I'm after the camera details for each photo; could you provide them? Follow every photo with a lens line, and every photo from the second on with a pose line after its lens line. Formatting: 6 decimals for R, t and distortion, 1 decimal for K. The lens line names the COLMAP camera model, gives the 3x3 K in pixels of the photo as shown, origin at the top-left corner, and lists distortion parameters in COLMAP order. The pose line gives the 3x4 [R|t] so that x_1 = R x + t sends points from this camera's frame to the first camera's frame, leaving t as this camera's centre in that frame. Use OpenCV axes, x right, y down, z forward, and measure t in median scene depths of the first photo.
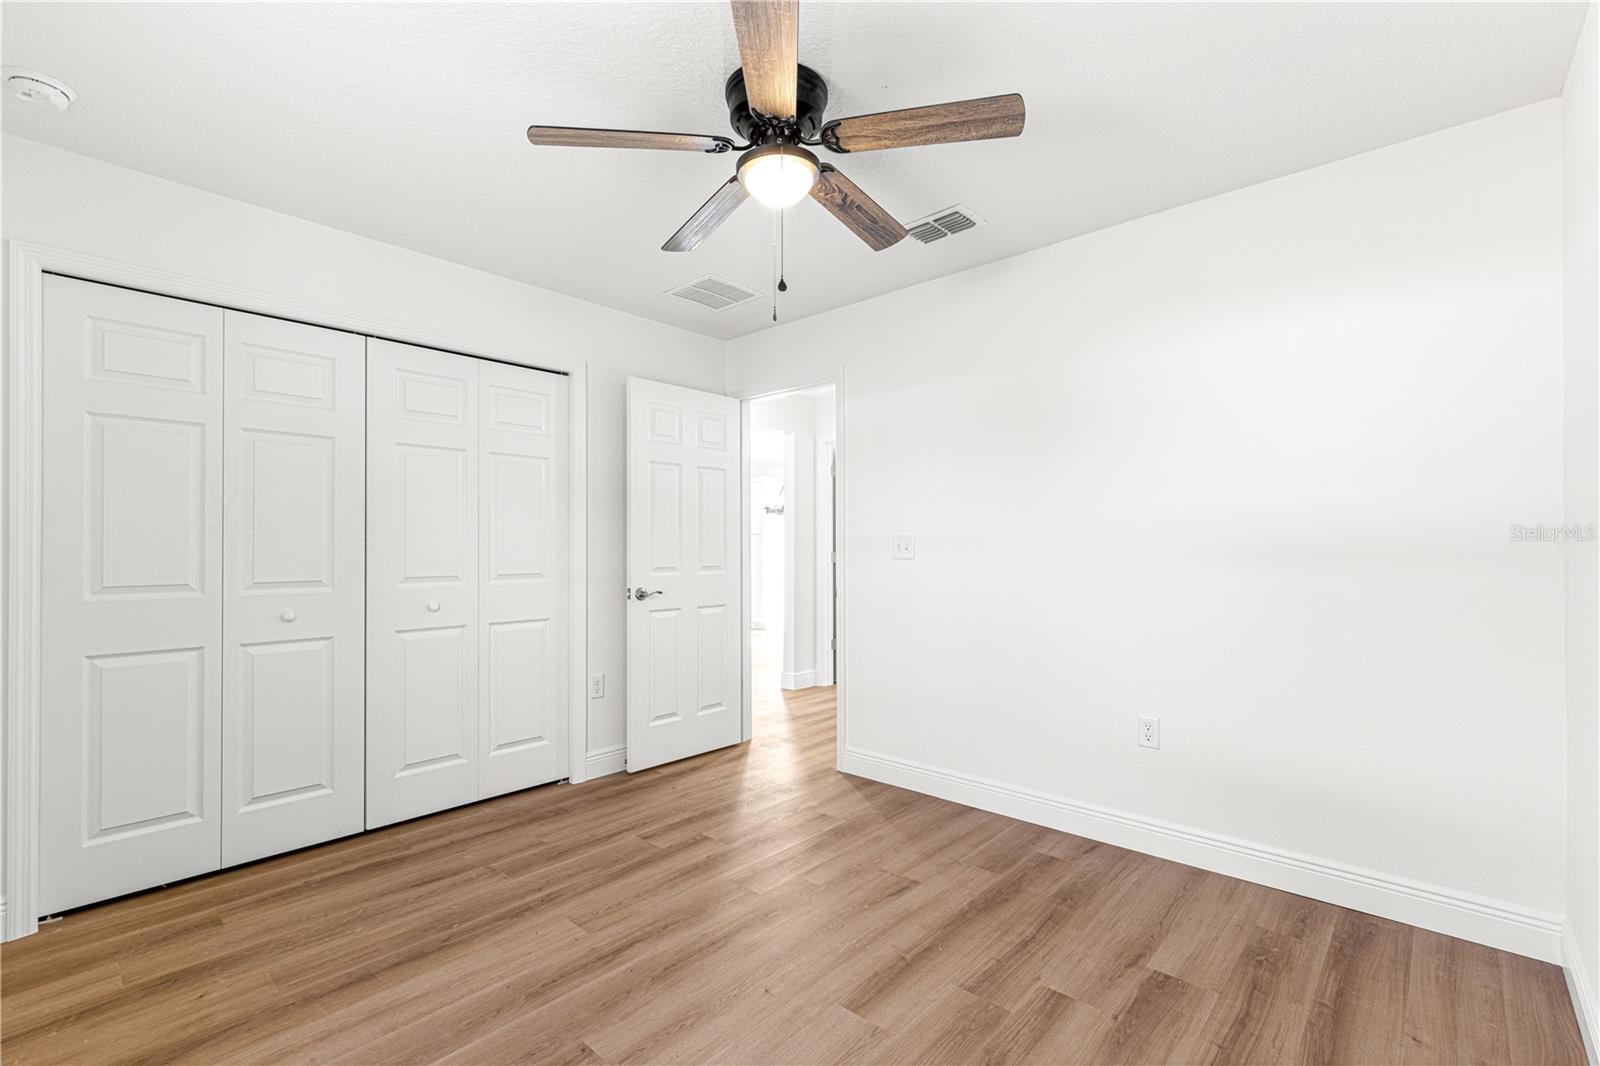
lens RADIAL K [[713.6, 0, 802.1], [0, 713.6, 541.8], [0, 0, 1]] dist [0.008680, -0.002009]
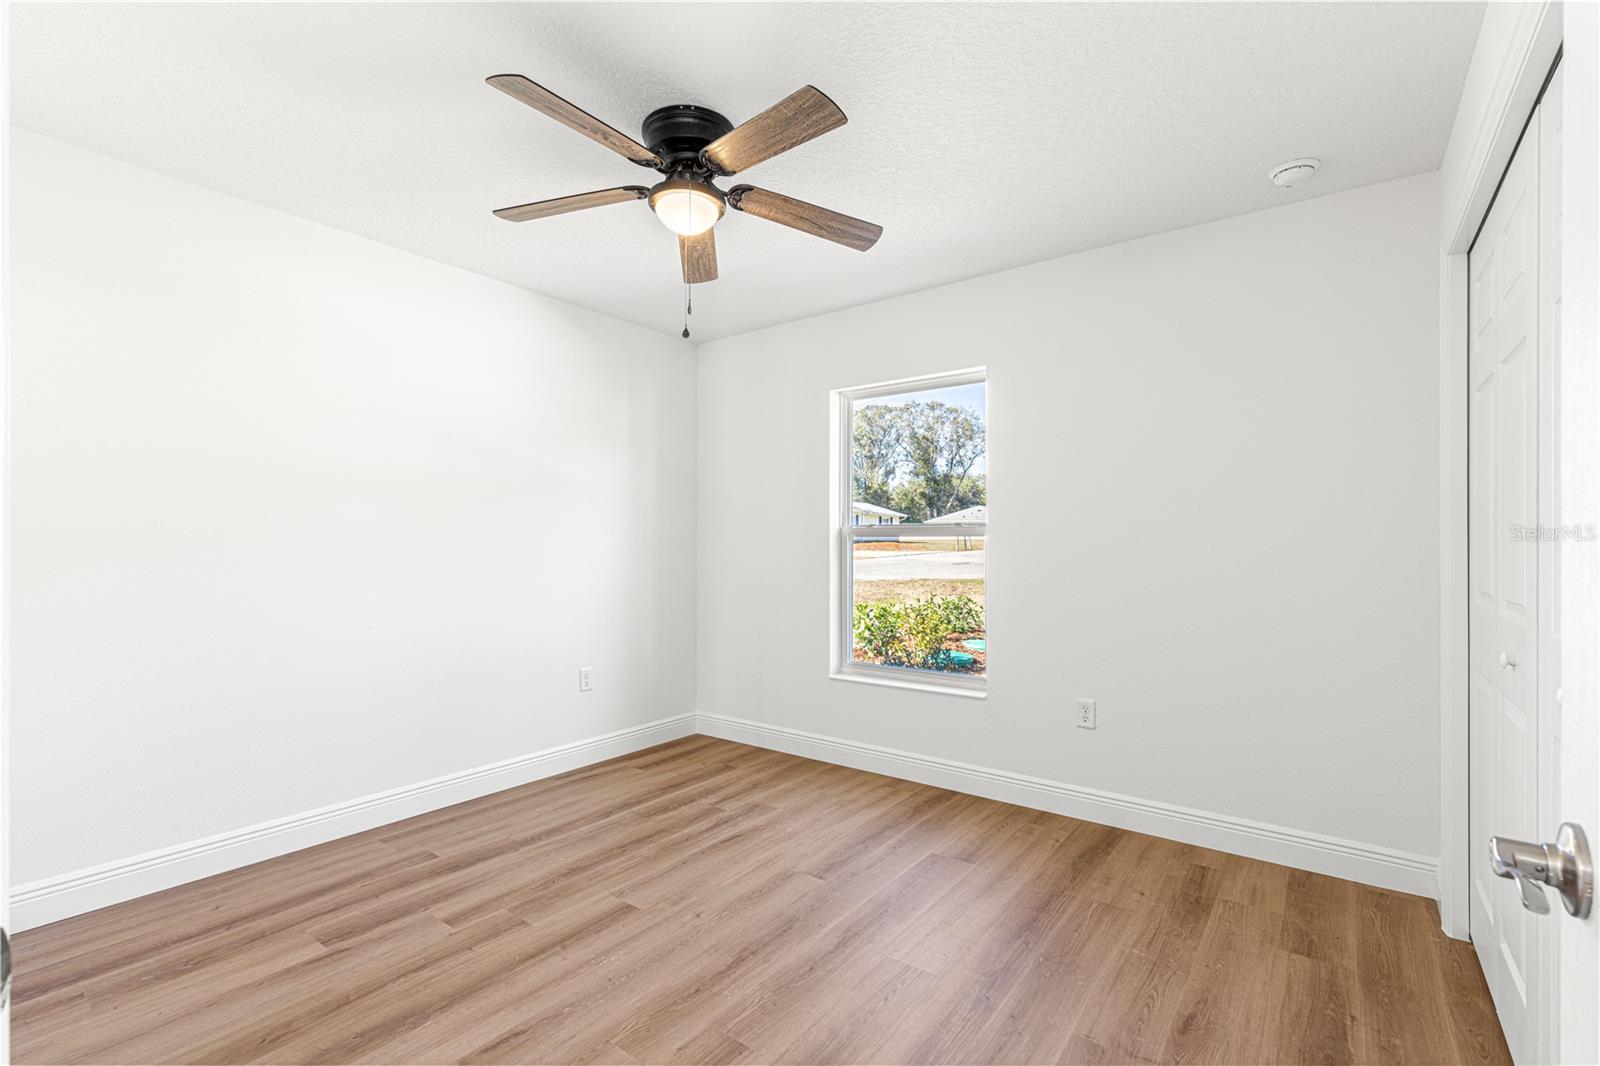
lens RADIAL K [[713.6, 0, 802.1], [0, 713.6, 541.8], [0, 0, 1]] dist [0.008680, -0.002009]
pose [[-0.996201, 0.001169, -0.087078, -0.108240], [0.002263, 0.999920, -0.012461, 0.016223], [0.087056, -0.012611, -0.996124, 2.023432]]
